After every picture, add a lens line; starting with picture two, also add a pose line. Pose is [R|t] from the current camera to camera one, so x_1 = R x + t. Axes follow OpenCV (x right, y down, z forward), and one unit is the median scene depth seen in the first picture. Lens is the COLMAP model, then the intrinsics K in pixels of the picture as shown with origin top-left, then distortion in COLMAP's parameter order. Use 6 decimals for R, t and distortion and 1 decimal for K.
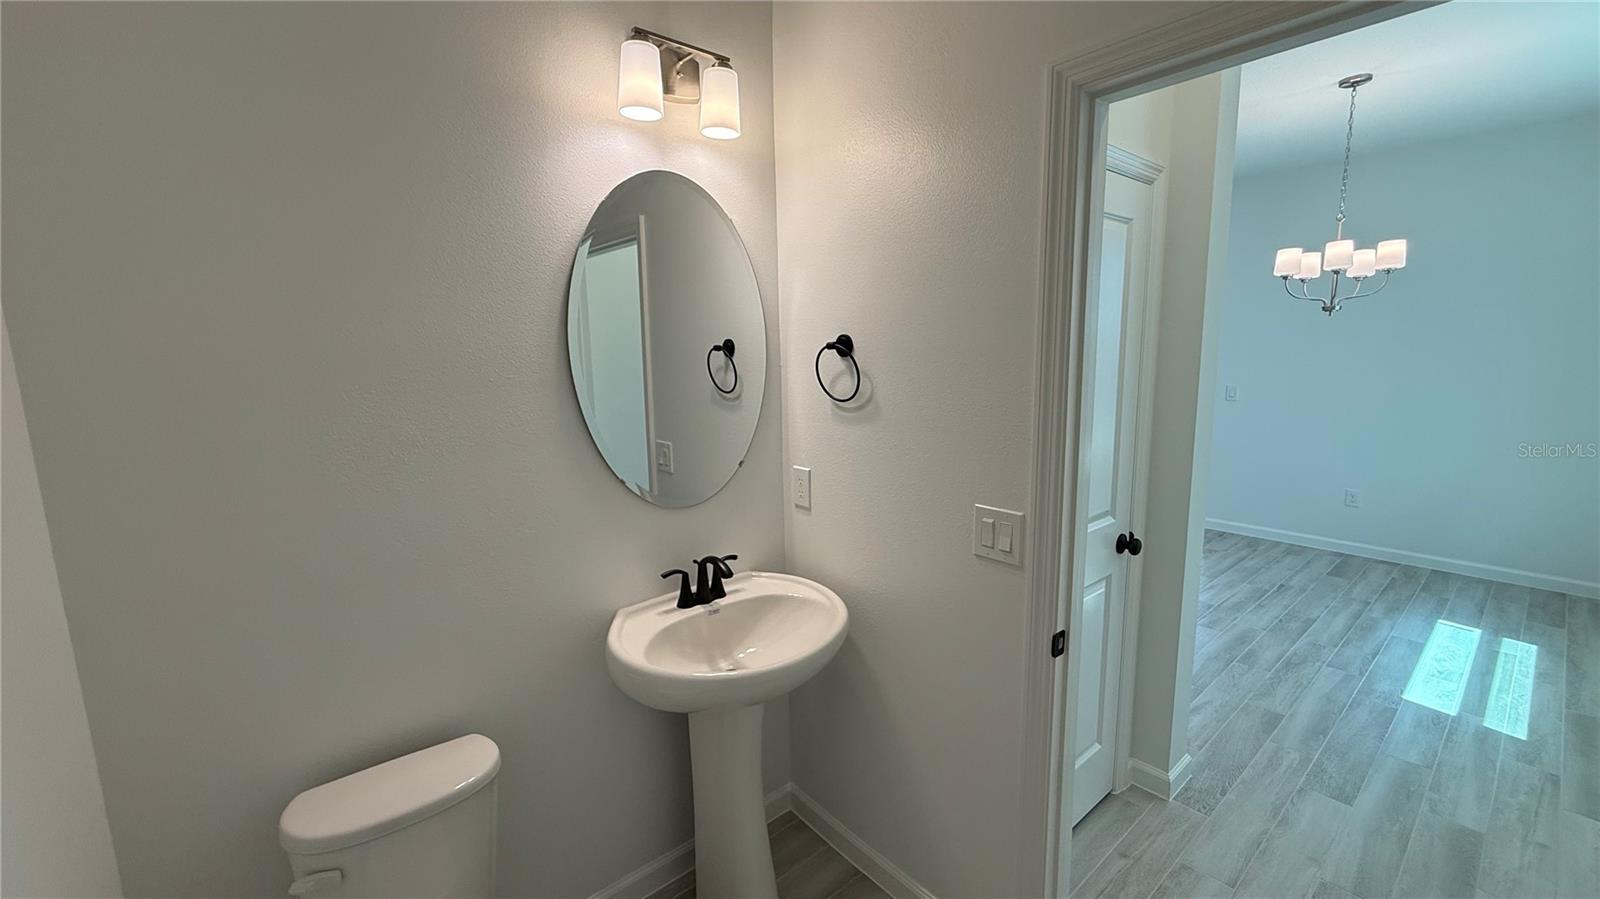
lens RADIAL K [[638.3, 0, 800.0], [0, 638.3, 449.5], [0, 0, 1]] dist [0.000369, 0.000036]
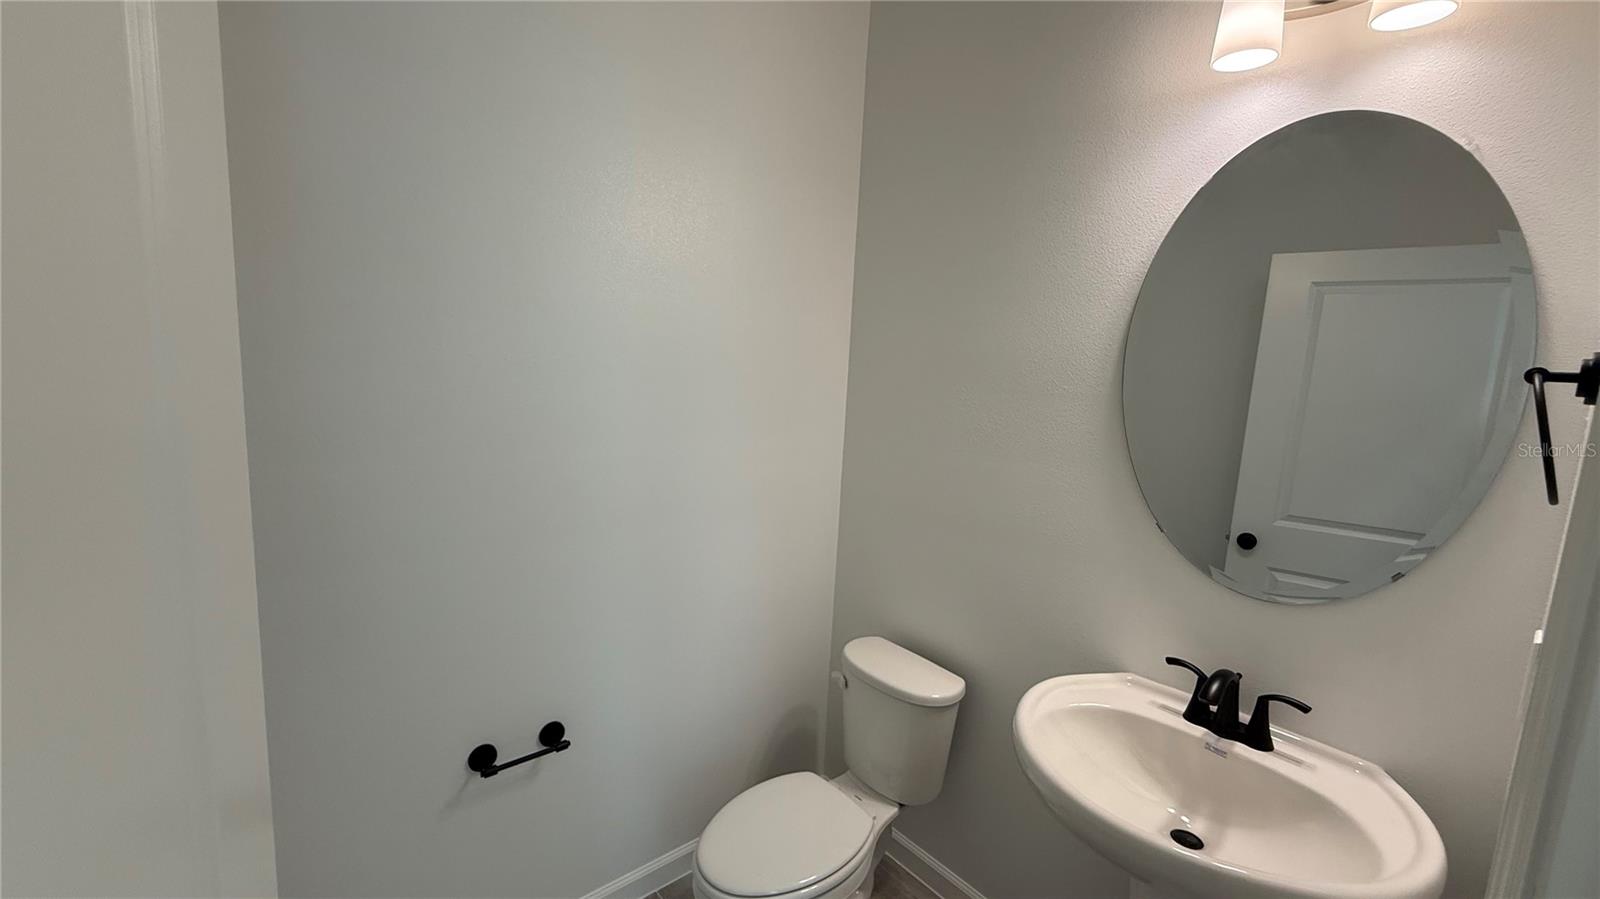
lens RADIAL K [[638.3, 0, 800.0], [0, 638.3, 449.5], [0, 0, 1]] dist [0.000369, 0.000036]
pose [[0.007251, 0.159103, -0.987235, 0.486884], [-0.197179, 0.968105, 0.154571, -0.075224], [0.980341, 0.193541, 0.038392, 0.478370]]
